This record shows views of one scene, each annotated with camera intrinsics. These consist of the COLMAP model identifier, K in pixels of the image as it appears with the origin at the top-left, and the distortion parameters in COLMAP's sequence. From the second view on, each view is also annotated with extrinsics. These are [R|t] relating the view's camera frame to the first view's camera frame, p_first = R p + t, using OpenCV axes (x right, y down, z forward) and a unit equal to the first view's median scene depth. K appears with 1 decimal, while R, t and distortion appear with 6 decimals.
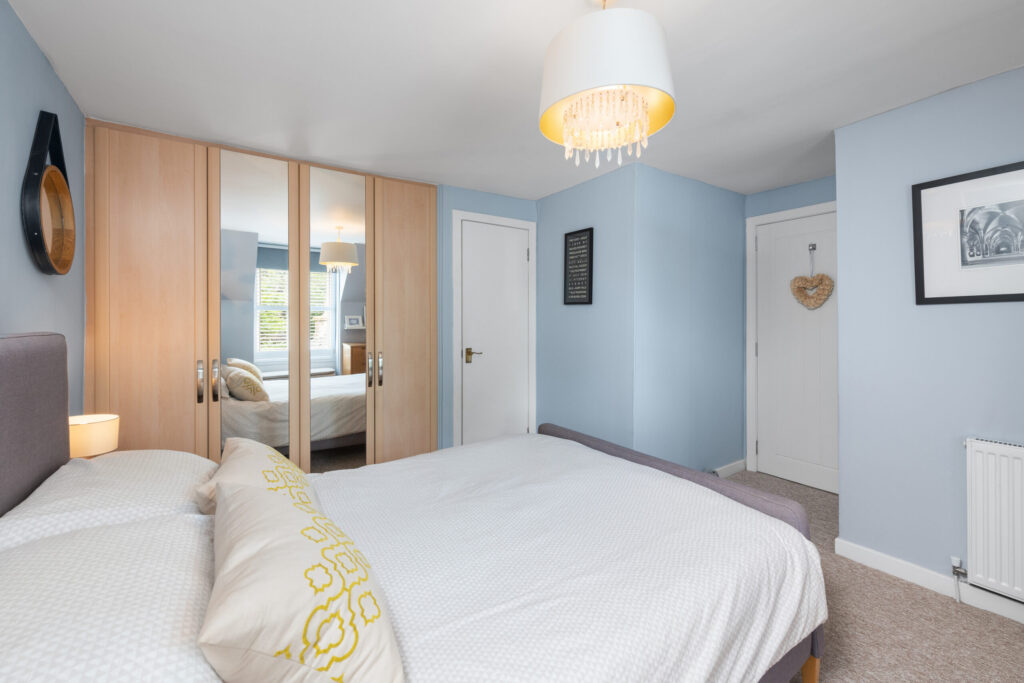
lens RADIAL K [[407.5, 0, 514.4], [0, 407.5, 321.3], [0, 0, 1]] dist [0.000572, -0.000032]
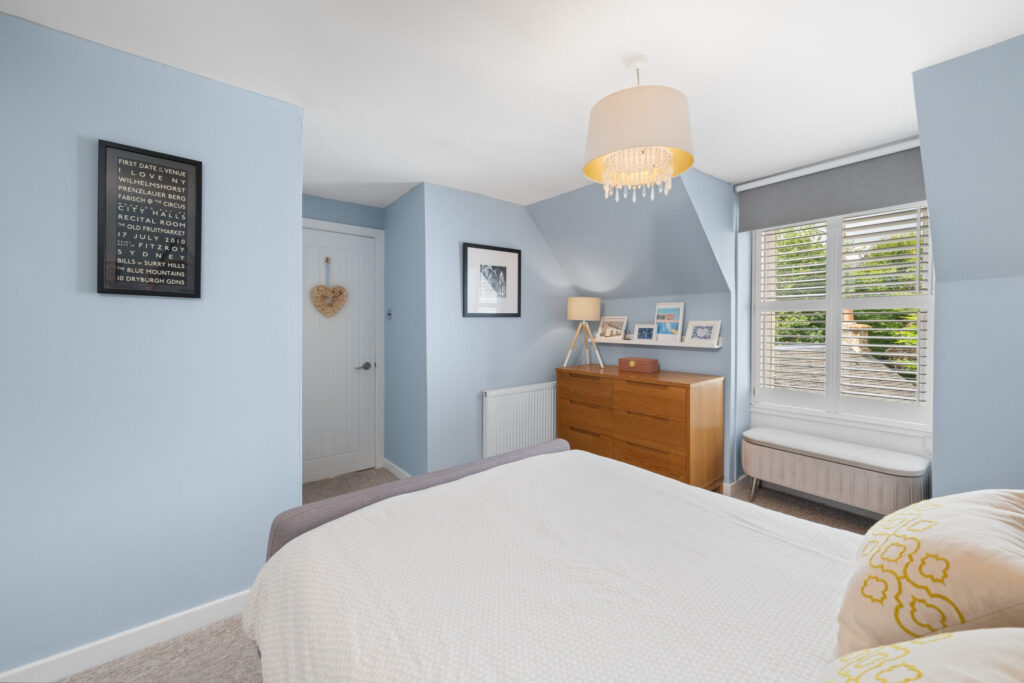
lens RADIAL K [[412.5, 0, 525.2], [0, 412.5, 329.9], [0, 0, 1]] dist [0.000133, 0.000021]
pose [[-0.117742, -0.010016, 0.992994, -0.431073], [-0.002427, 0.999949, 0.009798, -0.004460], [-0.993041, -0.001257, -0.117760, 0.617200]]
